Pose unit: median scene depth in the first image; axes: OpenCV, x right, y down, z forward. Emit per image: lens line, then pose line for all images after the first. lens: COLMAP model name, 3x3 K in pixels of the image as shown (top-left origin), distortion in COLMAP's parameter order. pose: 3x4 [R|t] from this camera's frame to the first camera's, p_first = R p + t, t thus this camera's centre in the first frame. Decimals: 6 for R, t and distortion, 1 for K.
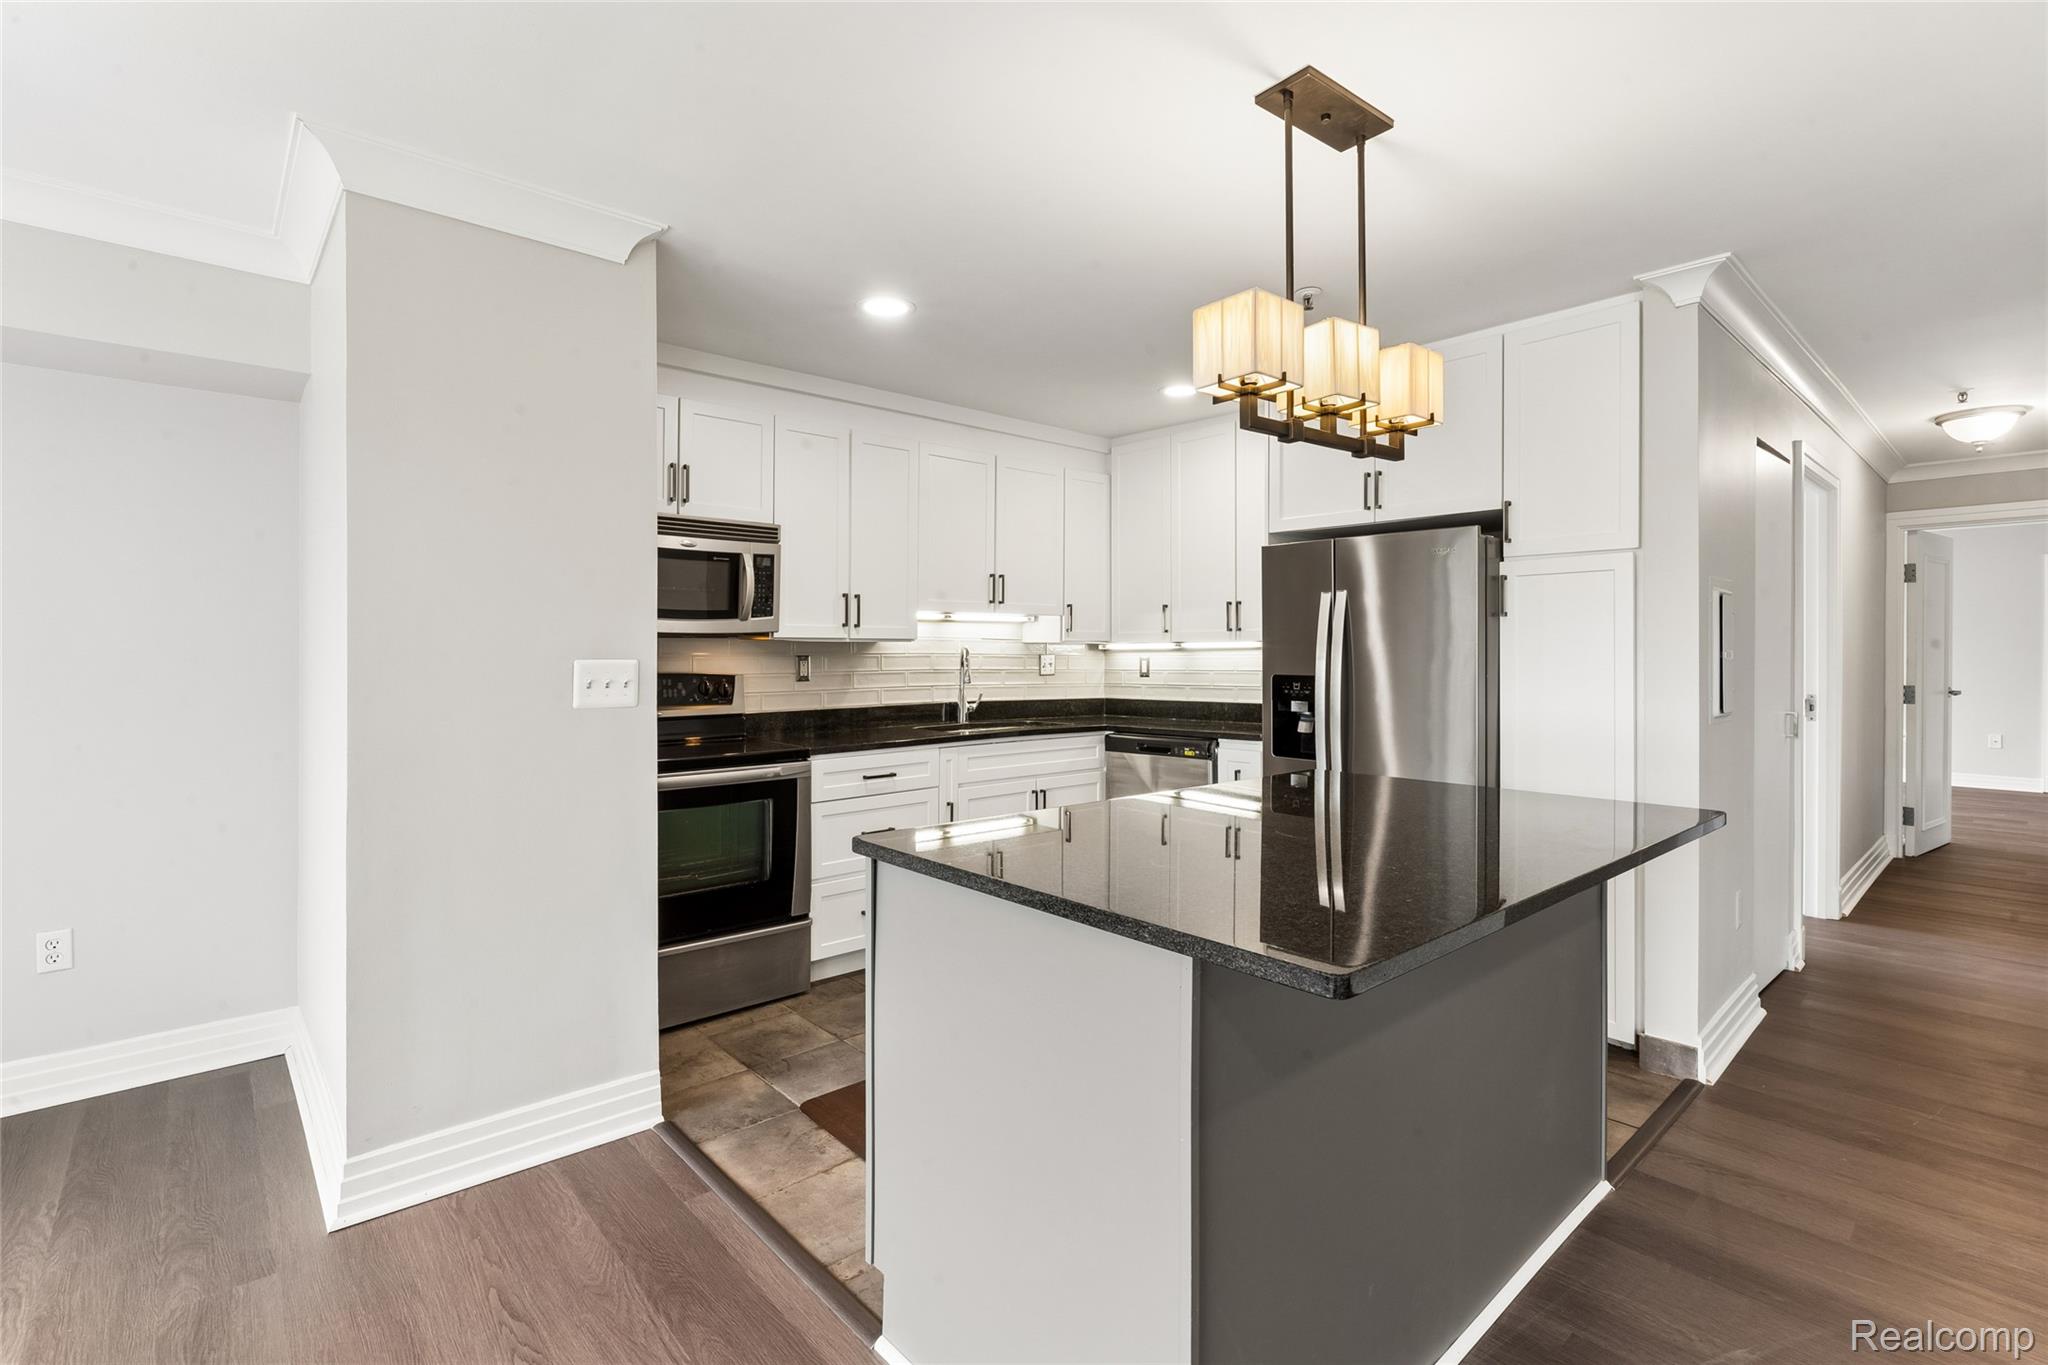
lens RADIAL K [[935.0, 0, 1019.0], [0, 935.0, 656.4], [0, 0, 1]] dist [-0.006265, -0.000127]
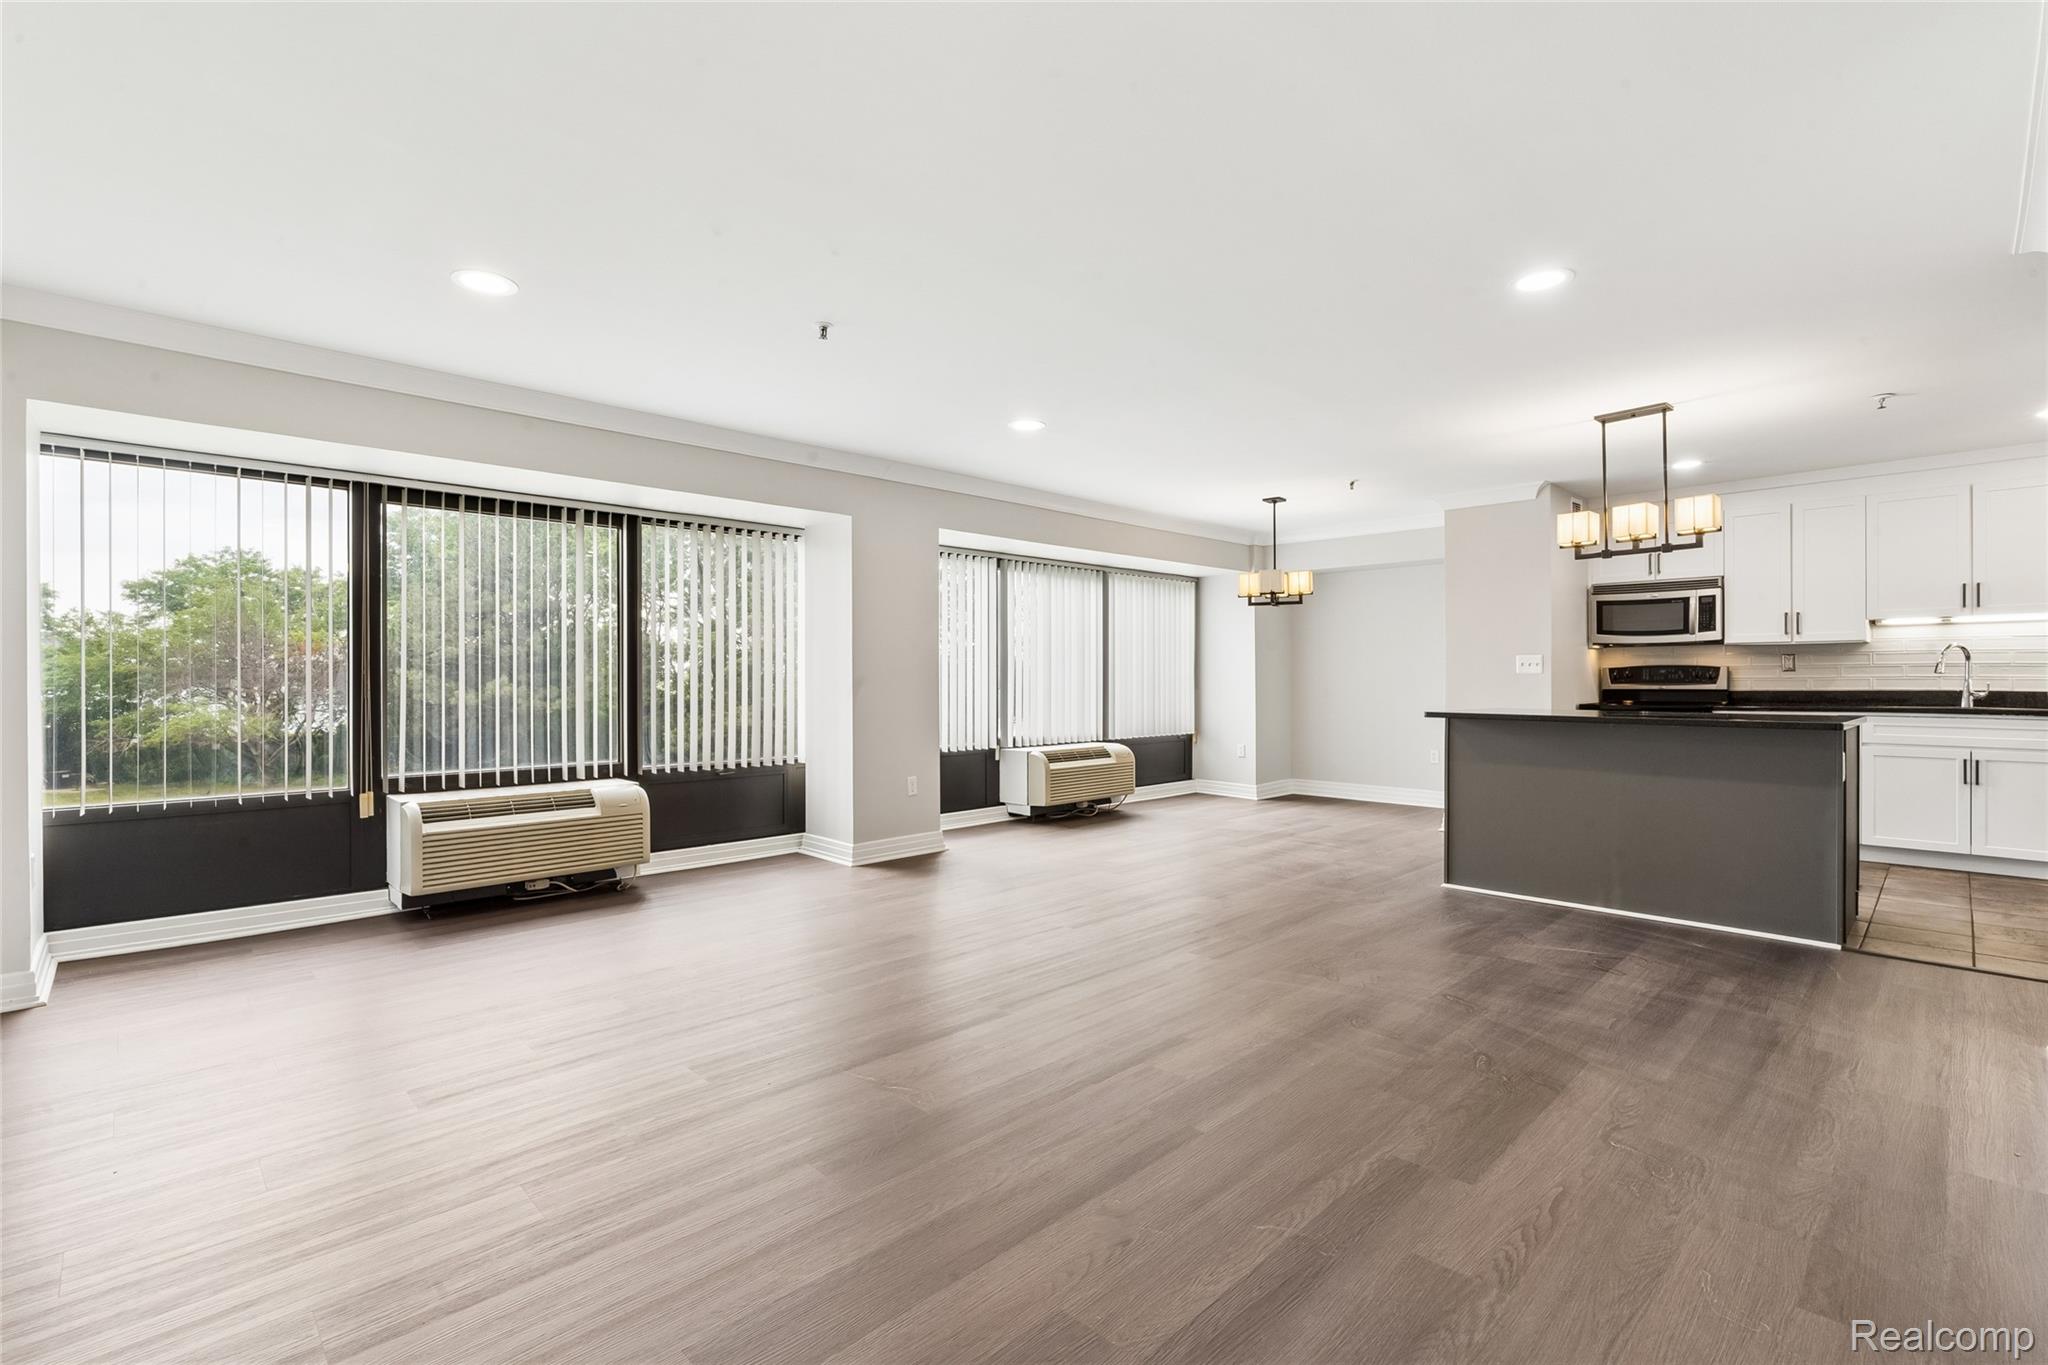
lens RADIAL K [[927.0, 0, 1035.8], [0, 927.0, 680.0], [0, 0, 1]] dist [-0.000232, 0.000536]
pose [[0.060700, 0.000222, -0.998156, 1.250949], [-0.002595, 0.999997, 0.000065, 0.046189], [0.998153, 0.002586, 0.060700, -0.315713]]
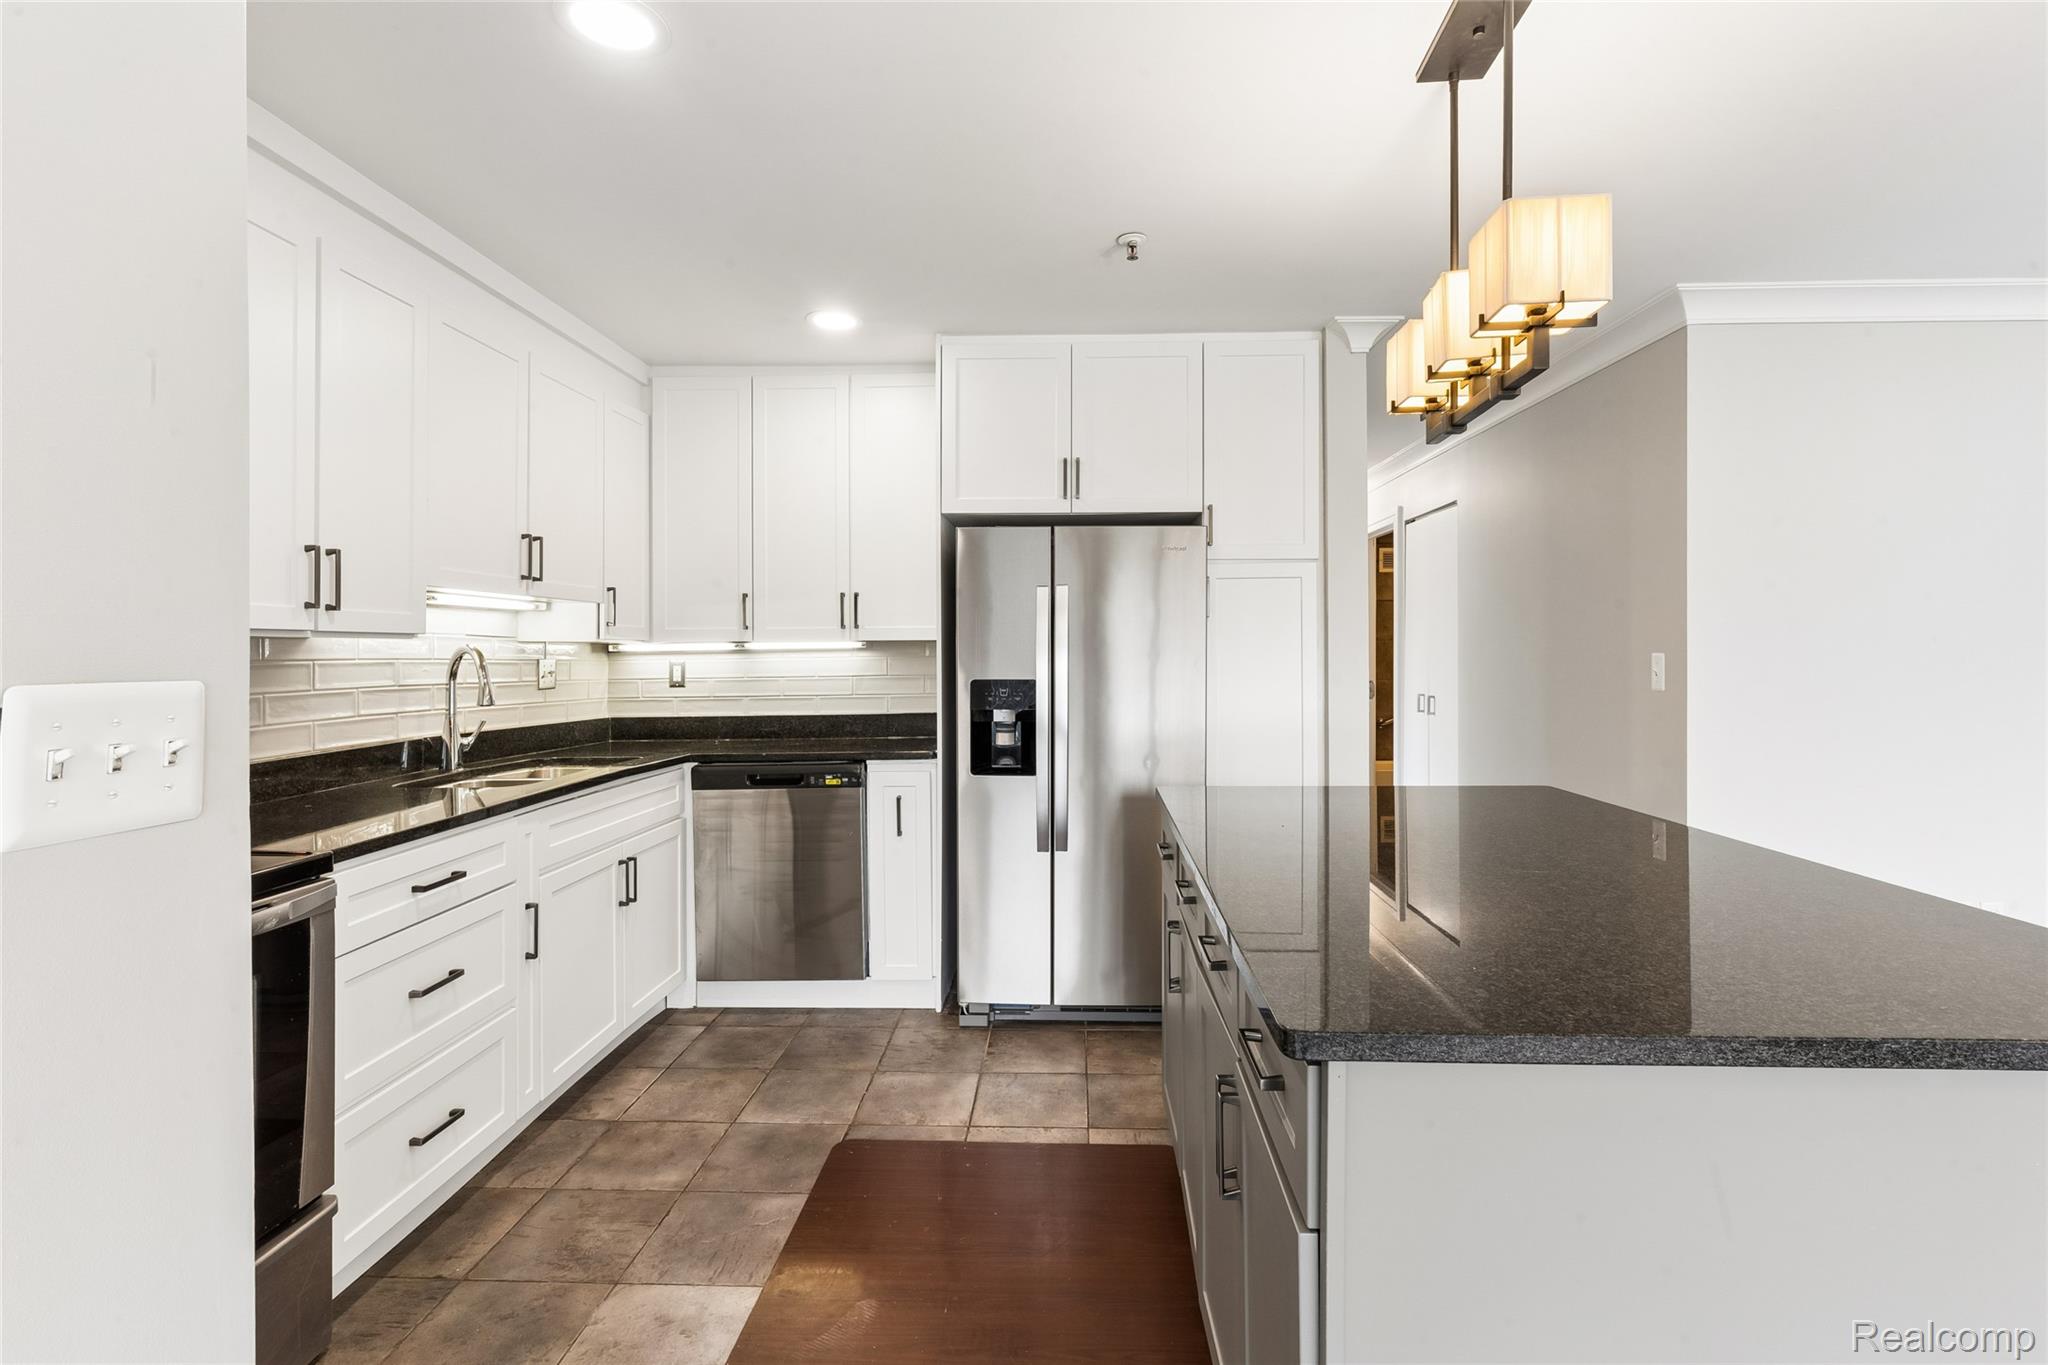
lens RADIAL K [[932.9, 0, 1037.2], [0, 932.9, 653.8], [0, 0, 1]] dist [-0.012863, 0.000527]
pose [[0.692072, -0.004889, 0.721812, -0.280047], [0.008689, 0.999961, -0.001559, -0.002073], [-0.721776, 0.007351, 0.692088, 0.342283]]
